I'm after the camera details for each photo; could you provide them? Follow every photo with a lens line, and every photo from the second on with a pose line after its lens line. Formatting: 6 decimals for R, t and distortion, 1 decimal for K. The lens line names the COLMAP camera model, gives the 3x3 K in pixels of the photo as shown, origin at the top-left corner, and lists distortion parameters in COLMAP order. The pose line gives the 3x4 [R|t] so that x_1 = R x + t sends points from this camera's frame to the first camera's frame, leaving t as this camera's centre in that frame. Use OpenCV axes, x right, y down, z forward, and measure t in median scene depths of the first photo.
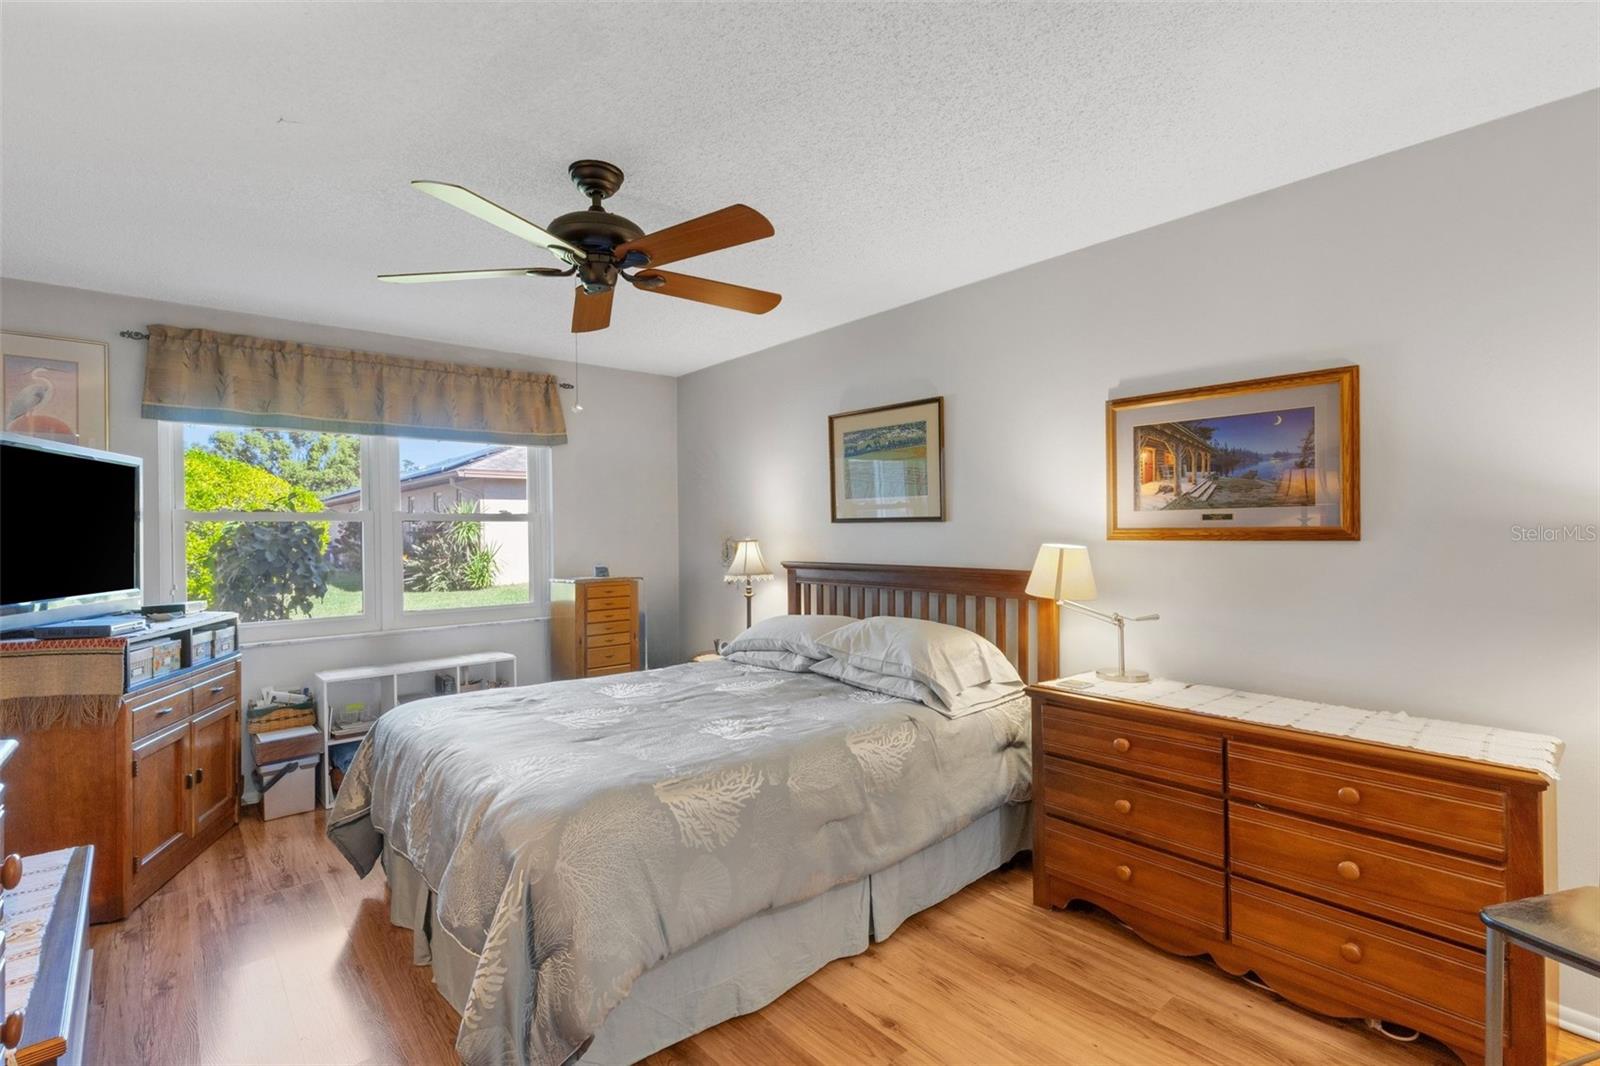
lens RADIAL K [[730.3, 0, 811.6], [0, 730.3, 531.1], [0, 0, 1]] dist [0.009870, -0.000573]
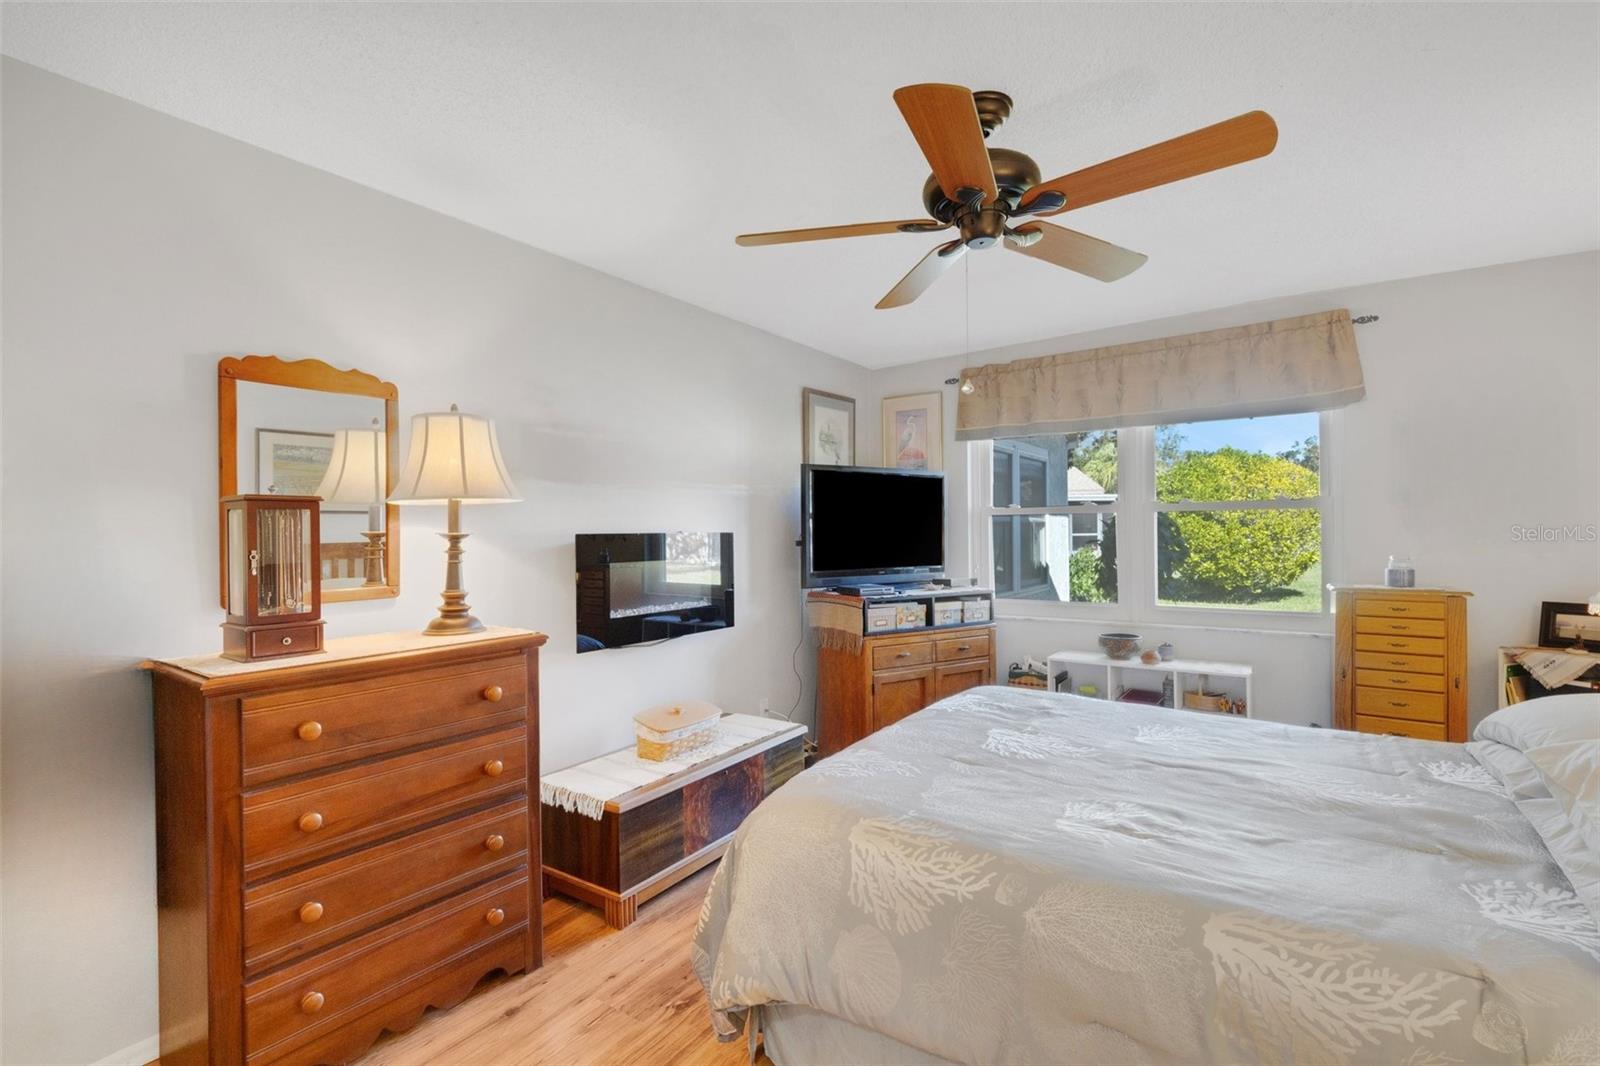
lens RADIAL K [[730.3, 0, 802.5], [0, 730.3, 531.6], [0, 0, 1]] dist [0.009870, -0.000573]
pose [[0.238567, 0.008068, -0.971093, 0.335158], [0.010519, 0.999885, 0.010892, -0.003332], [0.971069, -0.012814, 0.238454, 0.397707]]
